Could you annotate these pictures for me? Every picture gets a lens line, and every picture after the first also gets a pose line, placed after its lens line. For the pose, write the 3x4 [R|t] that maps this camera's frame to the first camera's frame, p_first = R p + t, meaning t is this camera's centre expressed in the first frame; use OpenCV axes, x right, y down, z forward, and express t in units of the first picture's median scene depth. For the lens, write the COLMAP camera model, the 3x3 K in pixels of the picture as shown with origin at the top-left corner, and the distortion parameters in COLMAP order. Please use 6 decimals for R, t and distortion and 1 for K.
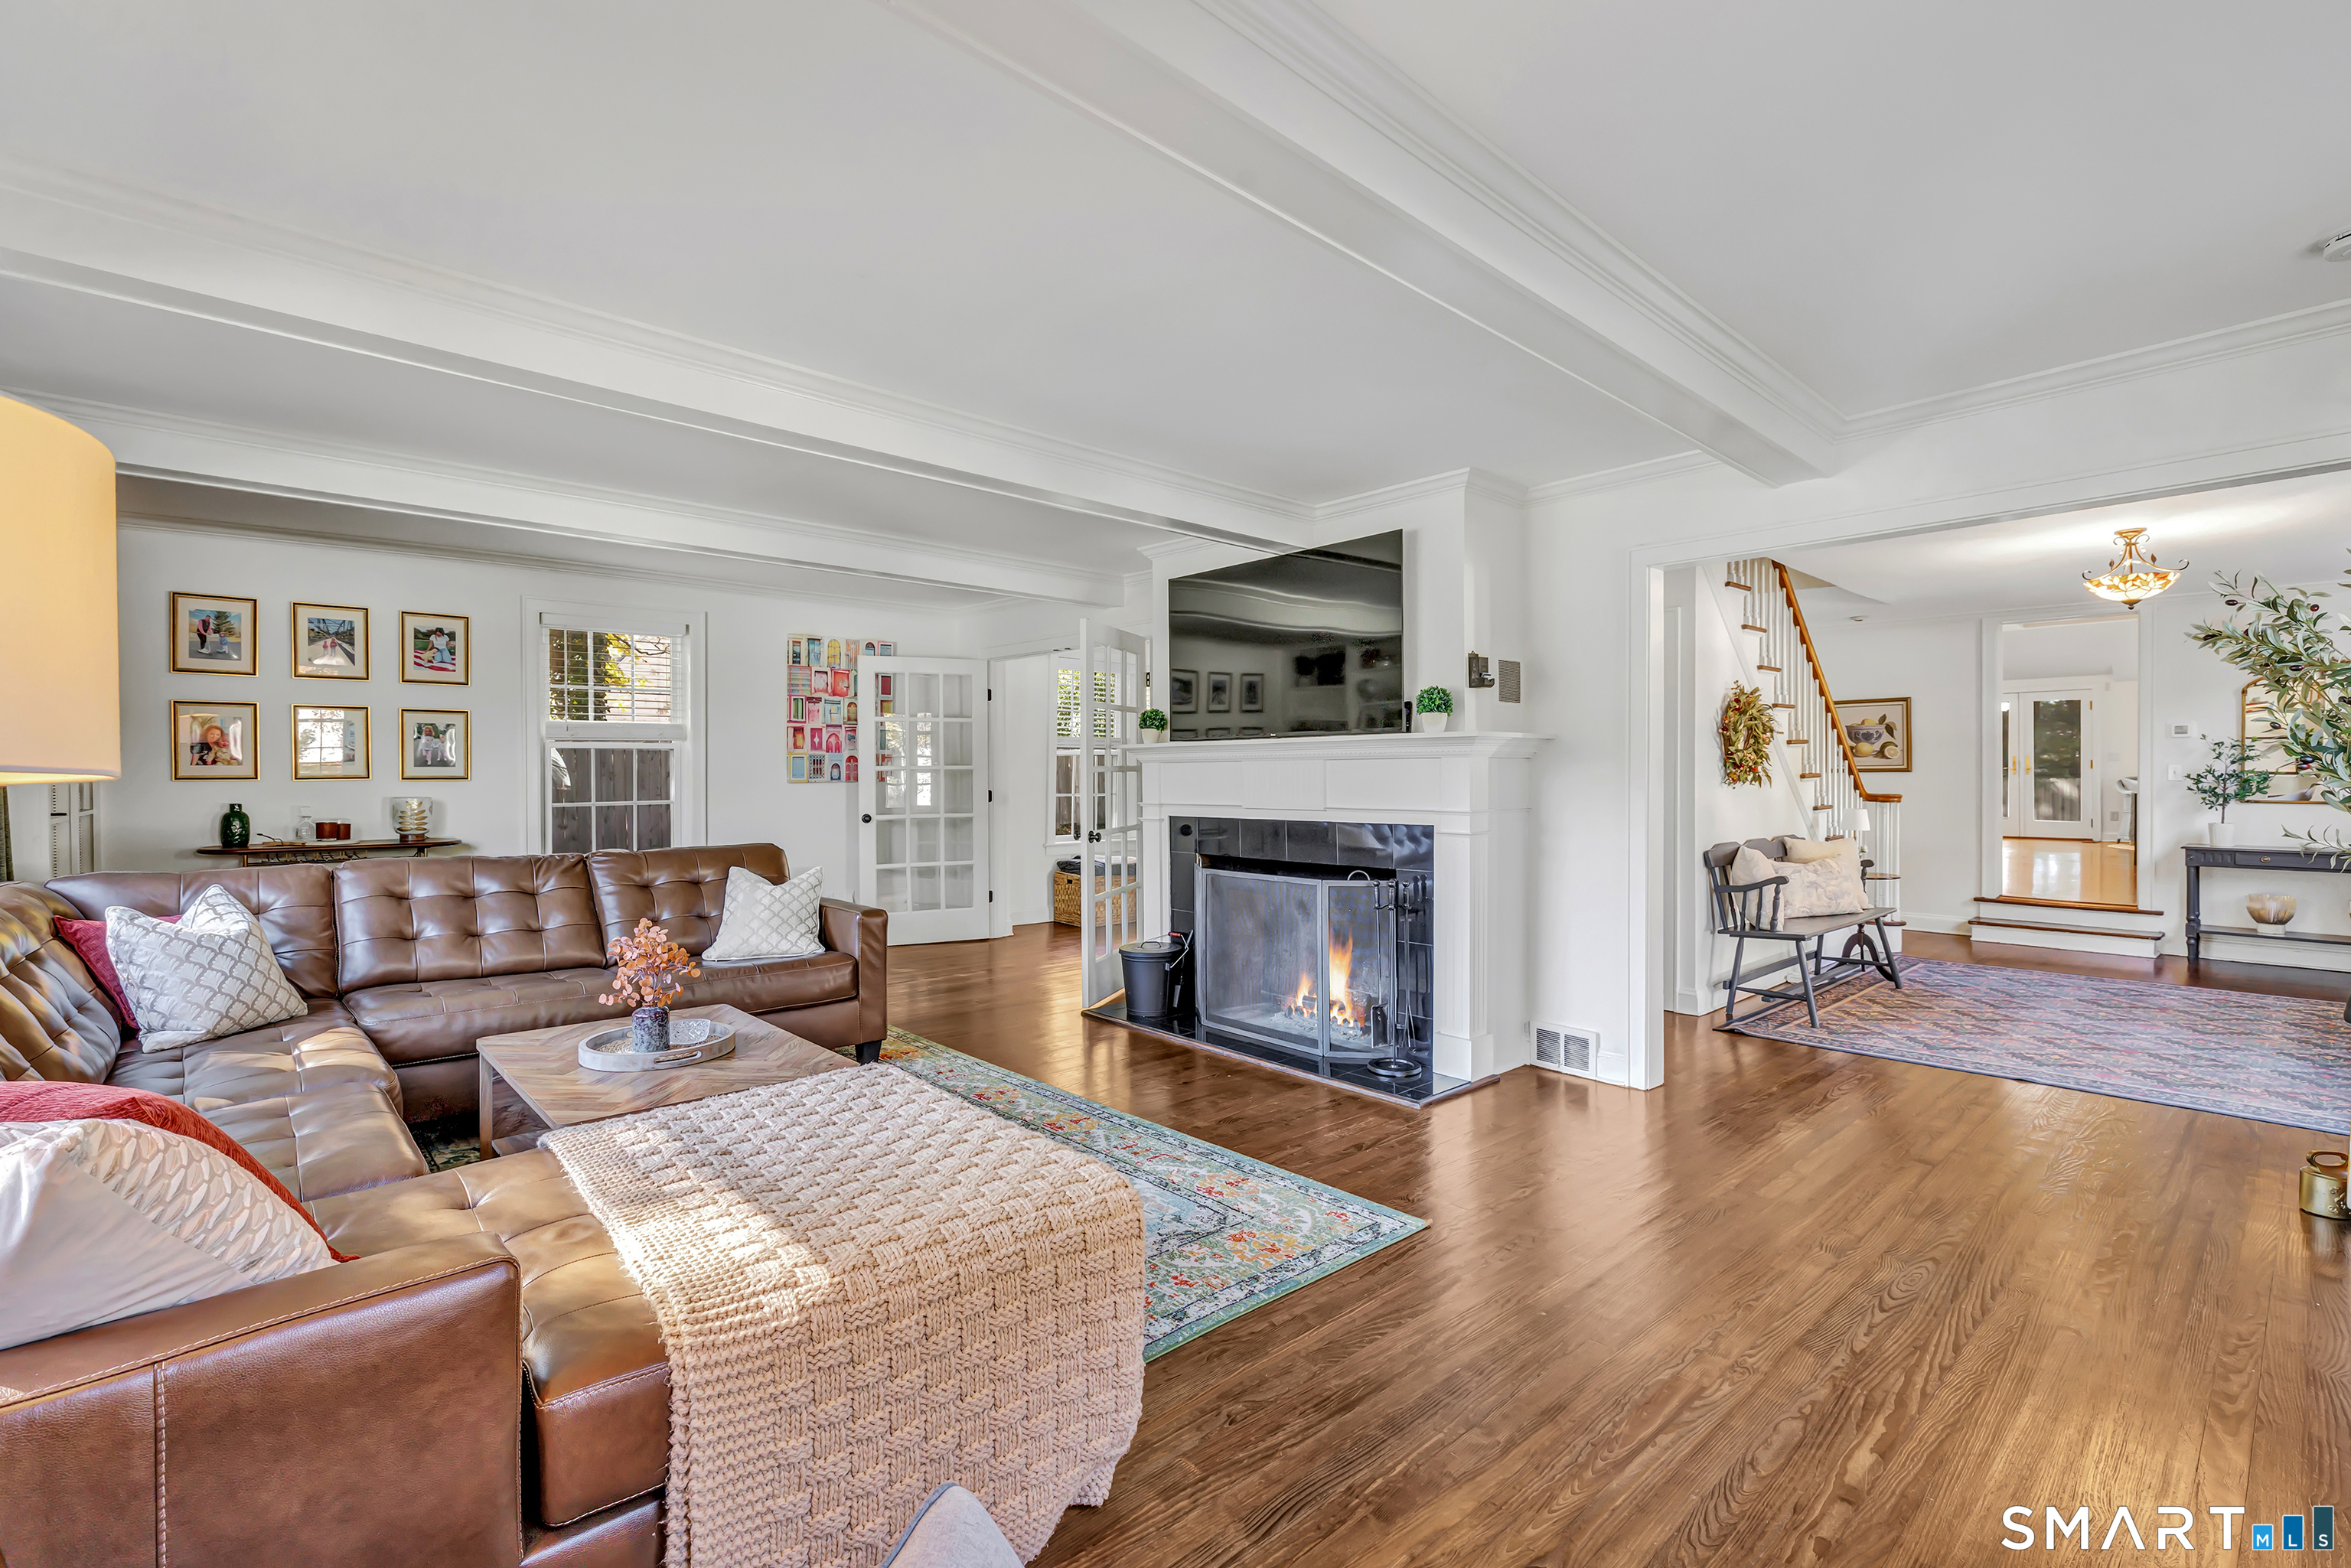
lens RADIAL K [[1075.2, 0, 1151.6], [0, 1075.2, 778.4], [0, 0, 1]] dist [-0.000056, 0.000054]
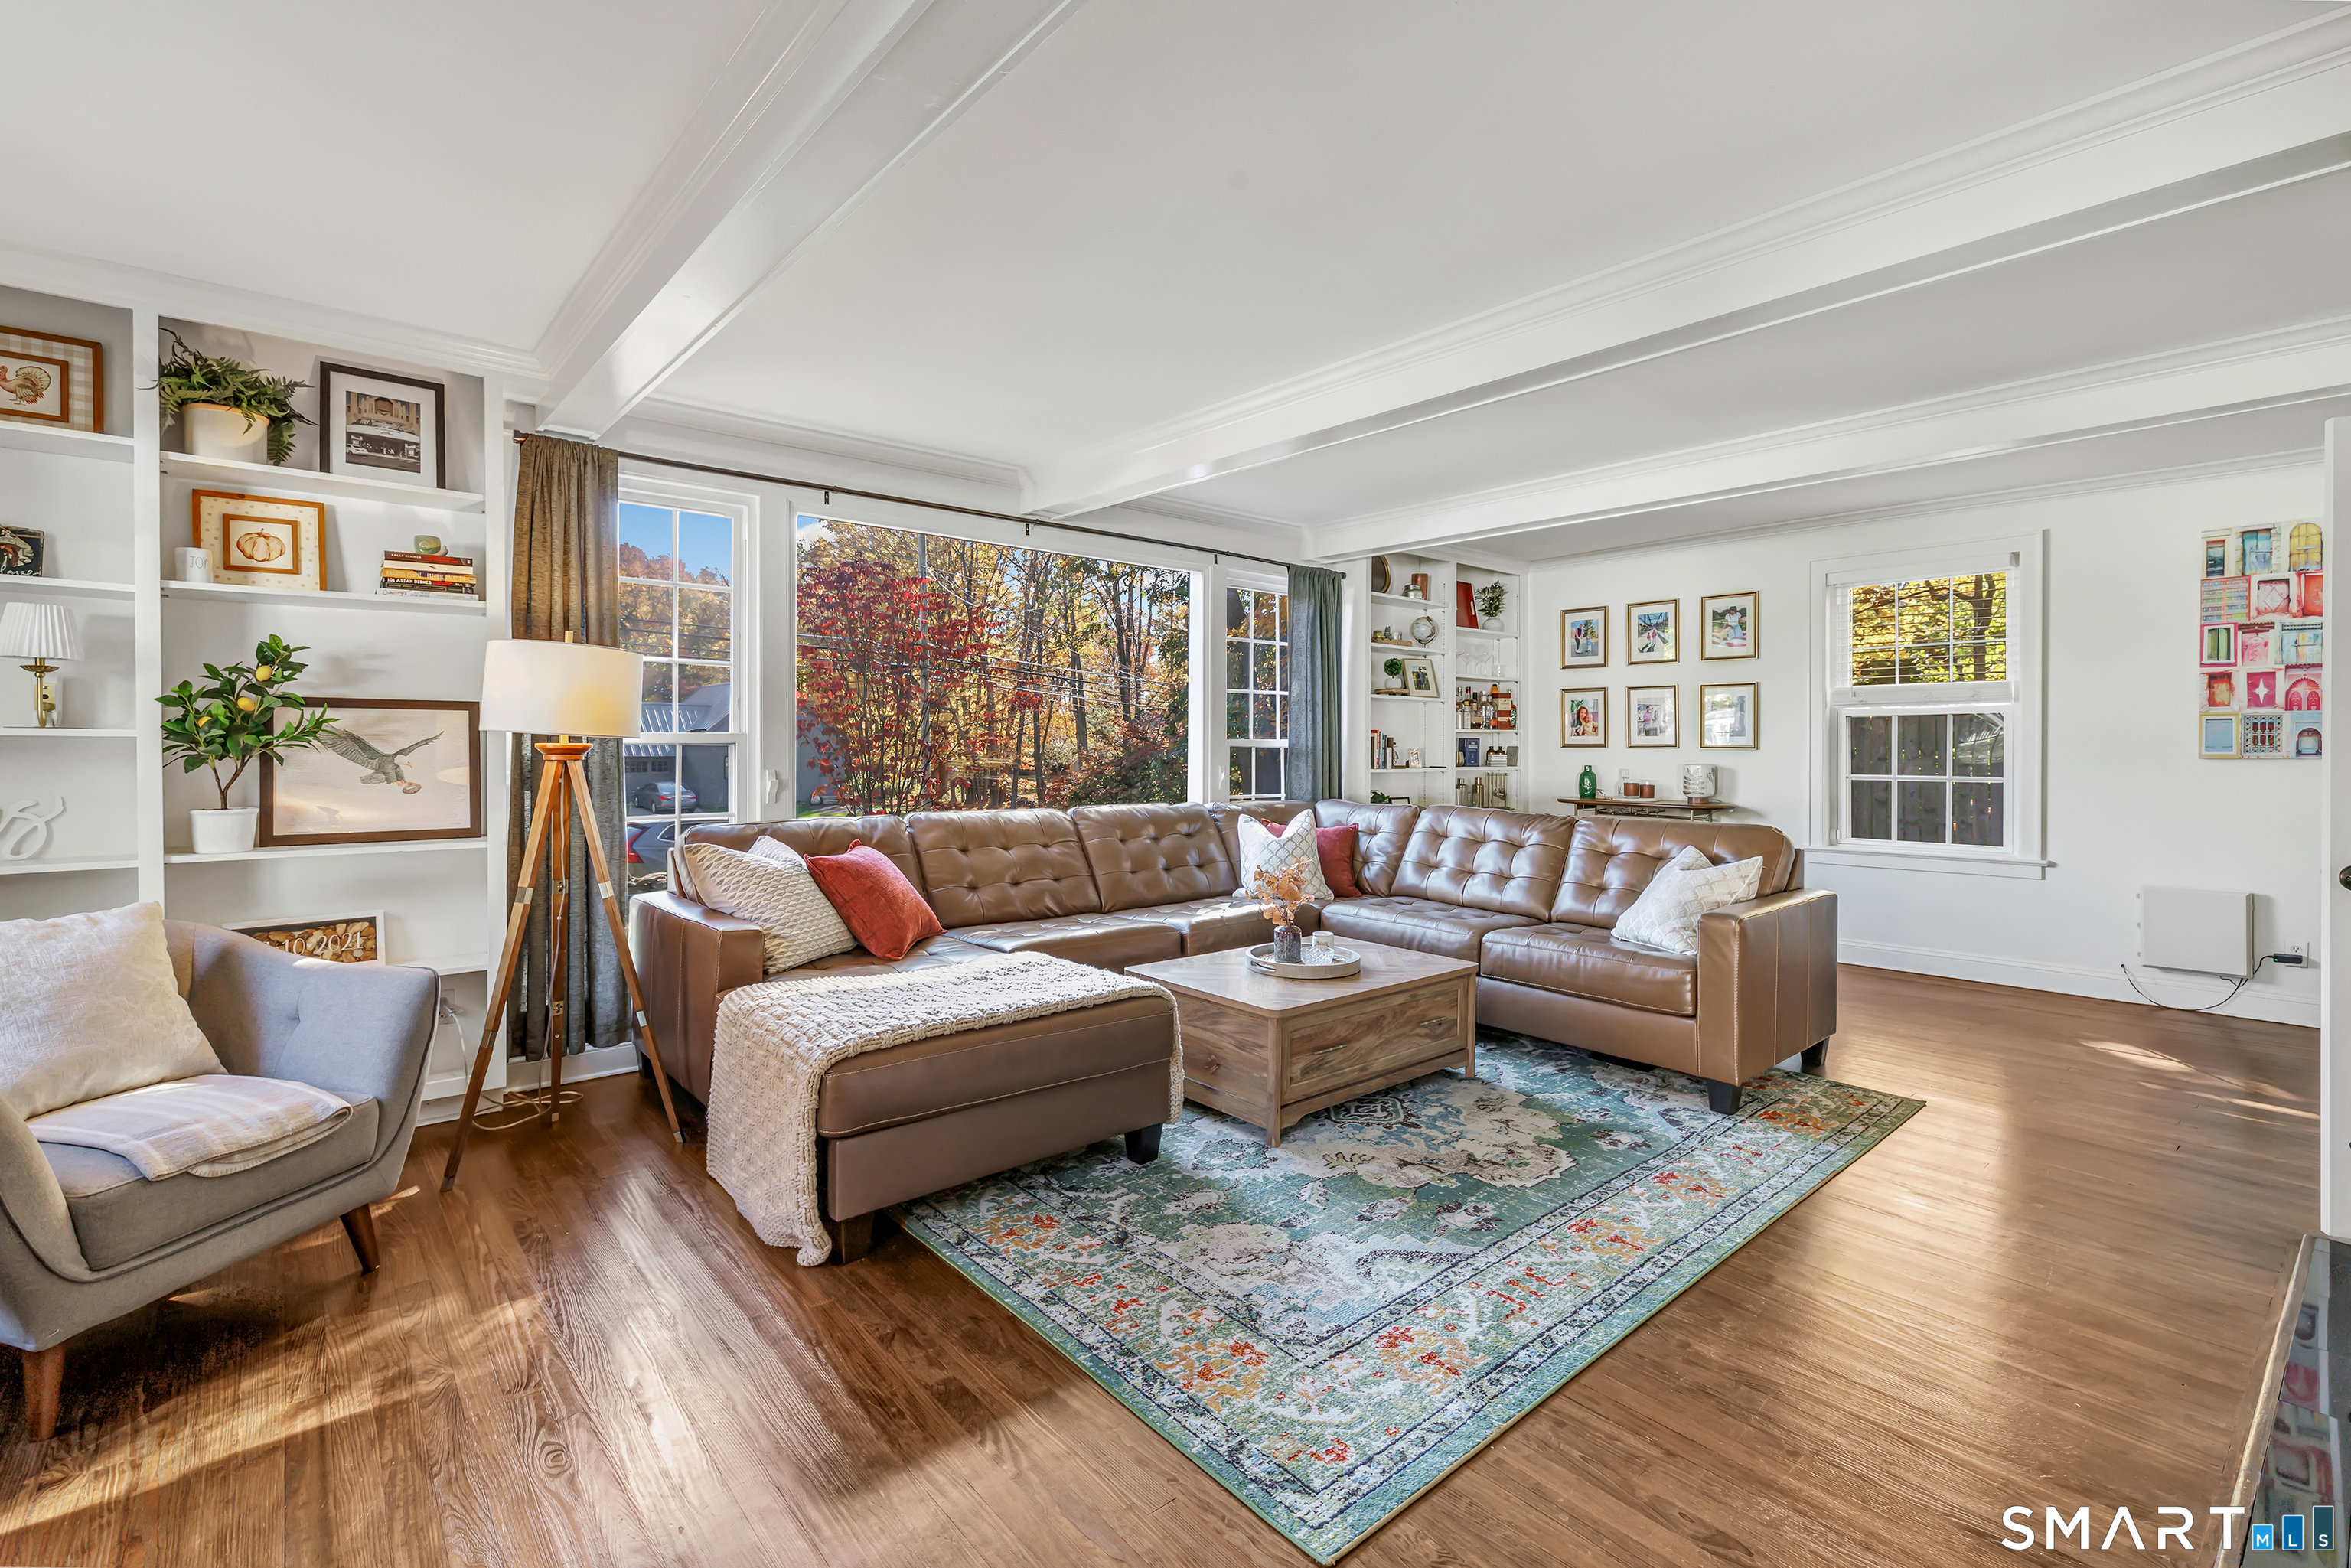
lens RADIAL K [[1055.9, 0, 1171.9], [0, 1055.9, 763.5], [0, 0, 1]] dist [-0.000848, 0.000061]
pose [[-0.040565, 0.019732, -0.998982, 0.455164], [-0.009441, 0.999753, 0.020130, -0.000058], [0.999132, 0.010248, -0.040369, 0.543986]]
